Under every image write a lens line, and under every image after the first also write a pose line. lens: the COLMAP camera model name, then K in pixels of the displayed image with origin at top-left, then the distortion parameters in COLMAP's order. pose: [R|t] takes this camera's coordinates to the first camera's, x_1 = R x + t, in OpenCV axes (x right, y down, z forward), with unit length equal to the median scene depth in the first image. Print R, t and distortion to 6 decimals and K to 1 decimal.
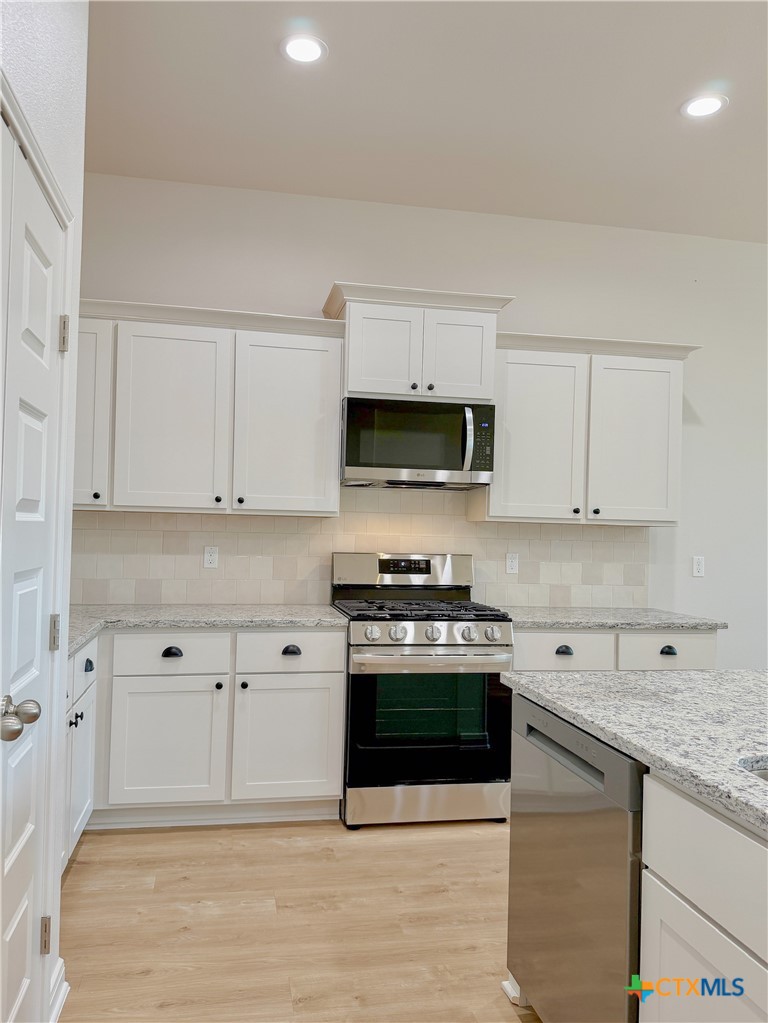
lens RADIAL K [[755.0, 0, 356.3], [0, 755.0, 505.5], [0, 0, 1]] dist [0.065301, -0.054403]
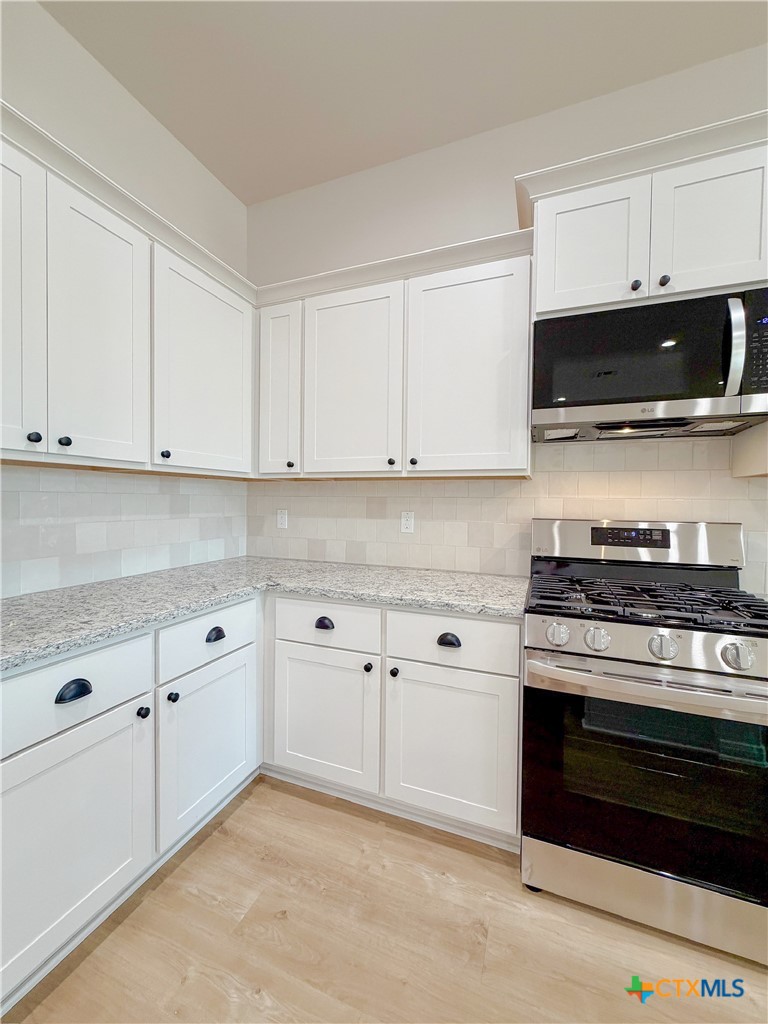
lens RADIAL K [[409.8, 0, 385.0], [0, 409.8, 508.2], [0, 0, 1]] dist [-0.002268, 0.000339]
pose [[0.848416, -0.005984, -0.529296, 0.081293], [0.026663, 0.999150, 0.031441, 0.033508], [0.528658, -0.040788, 0.847854, 0.555509]]
